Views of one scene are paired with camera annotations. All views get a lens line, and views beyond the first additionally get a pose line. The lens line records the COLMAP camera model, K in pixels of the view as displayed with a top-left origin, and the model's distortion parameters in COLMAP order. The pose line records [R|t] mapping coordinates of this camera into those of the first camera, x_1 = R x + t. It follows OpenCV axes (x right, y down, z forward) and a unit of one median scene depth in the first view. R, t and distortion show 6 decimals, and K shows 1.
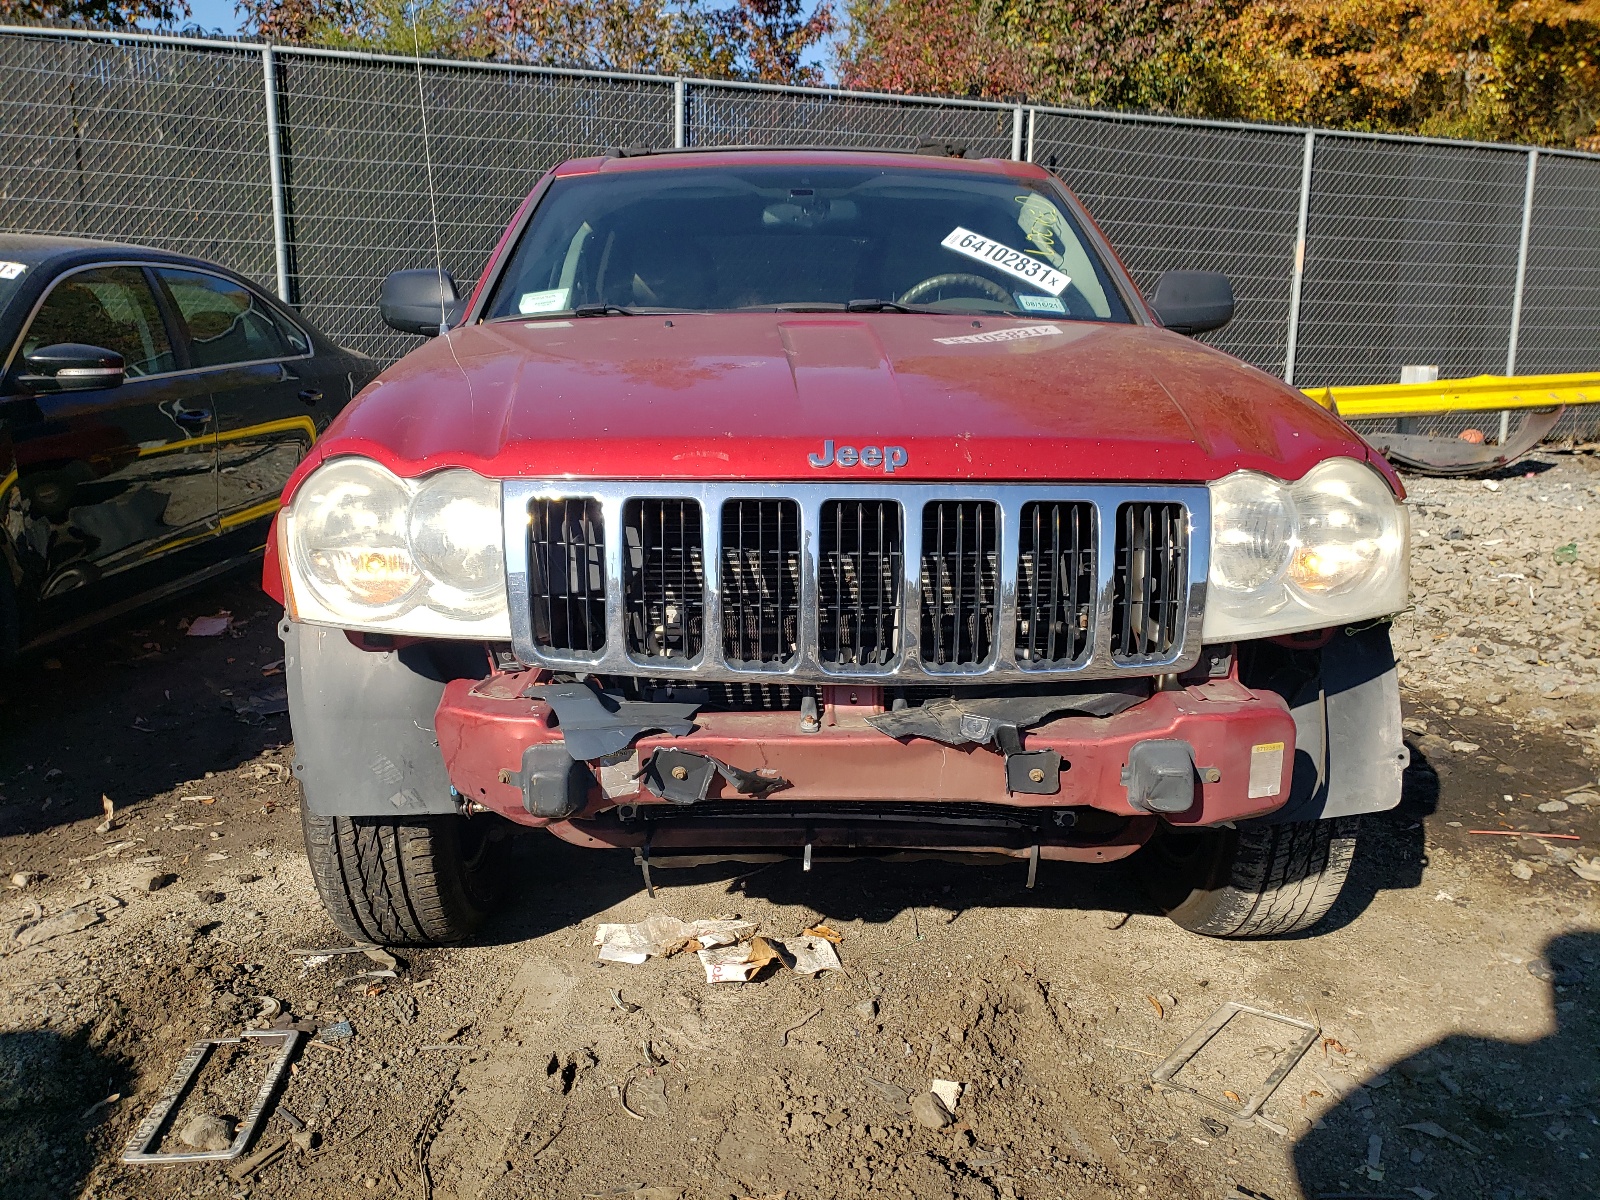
lens RADIAL K [[1204.0, 0, 797.2], [0, 1204.0, 599.0], [0, 0, 1]] dist [0.026680, -0.003227]
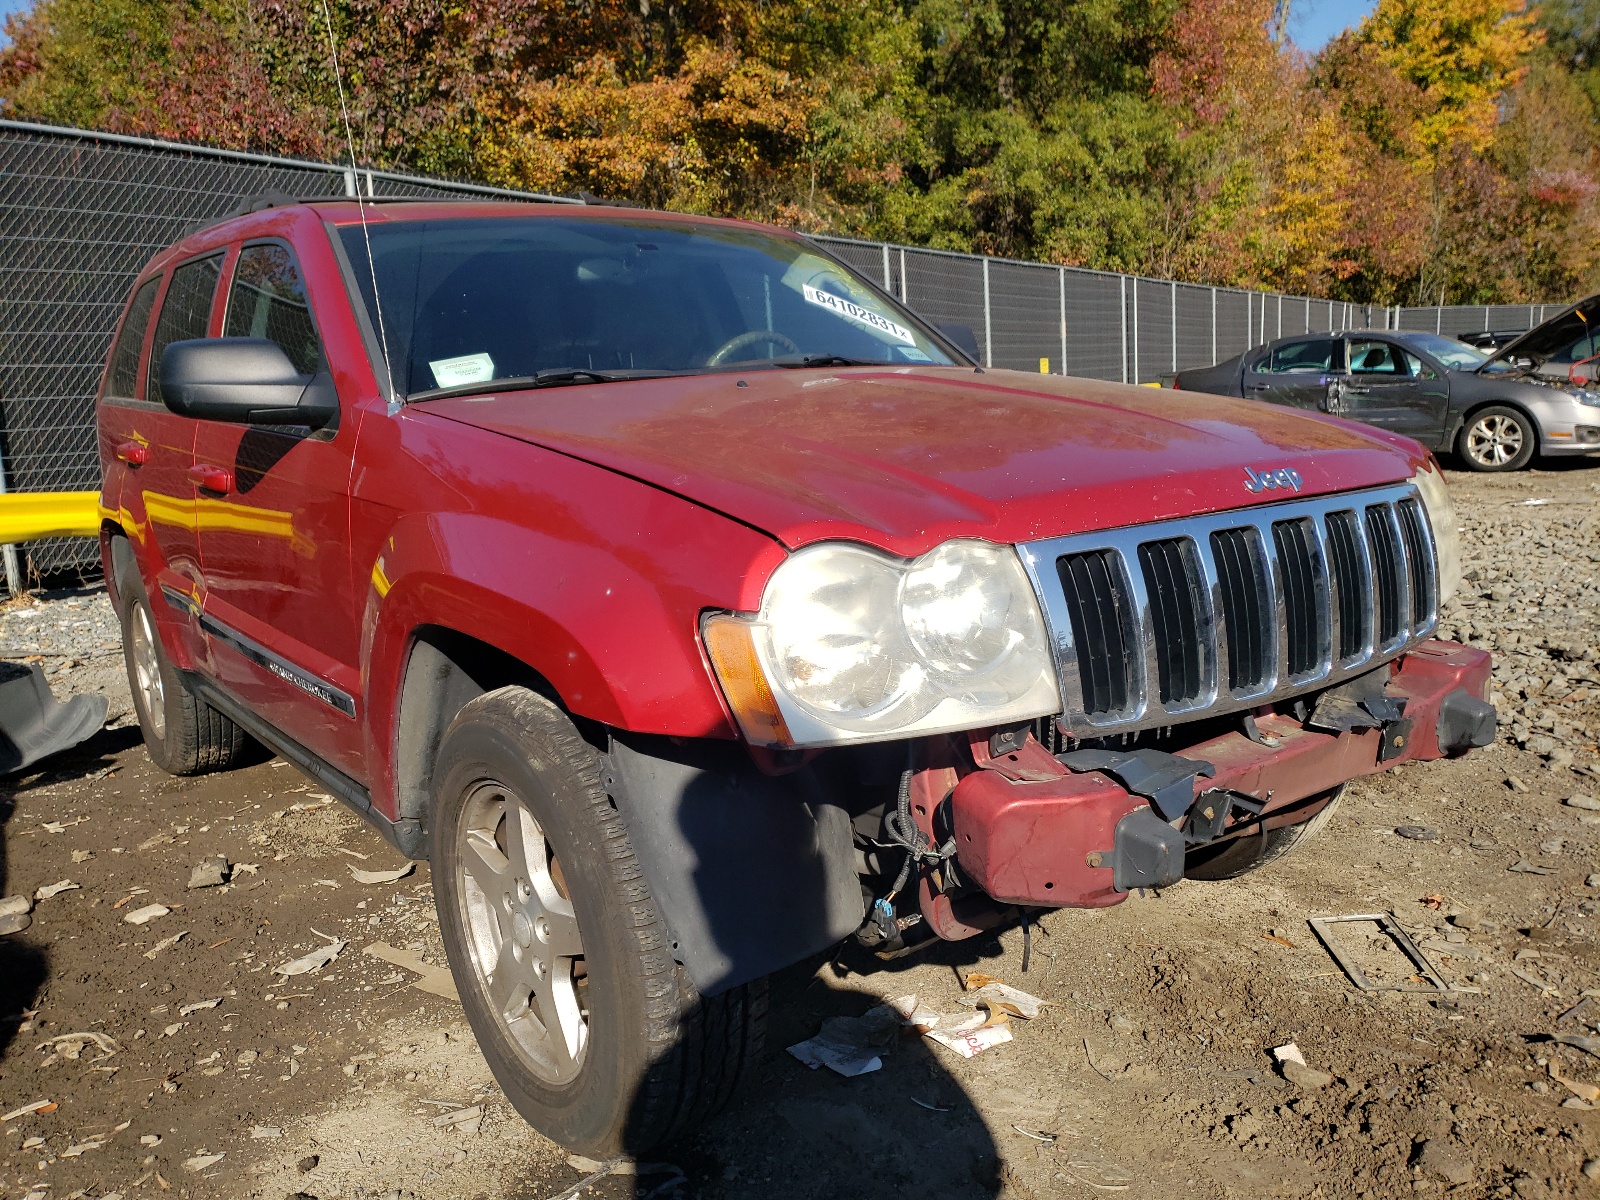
lens RADIAL K [[1204.0, 0, 772.4], [0, 1204.0, 654.0], [0, 0, 1]] dist [0.026680, -0.003227]
pose [[0.832858, -0.170560, 0.526552, -0.119695], [0.177081, 0.983444, 0.038463, -0.011310], [-0.524395, 0.061208, 0.849273, 0.044520]]
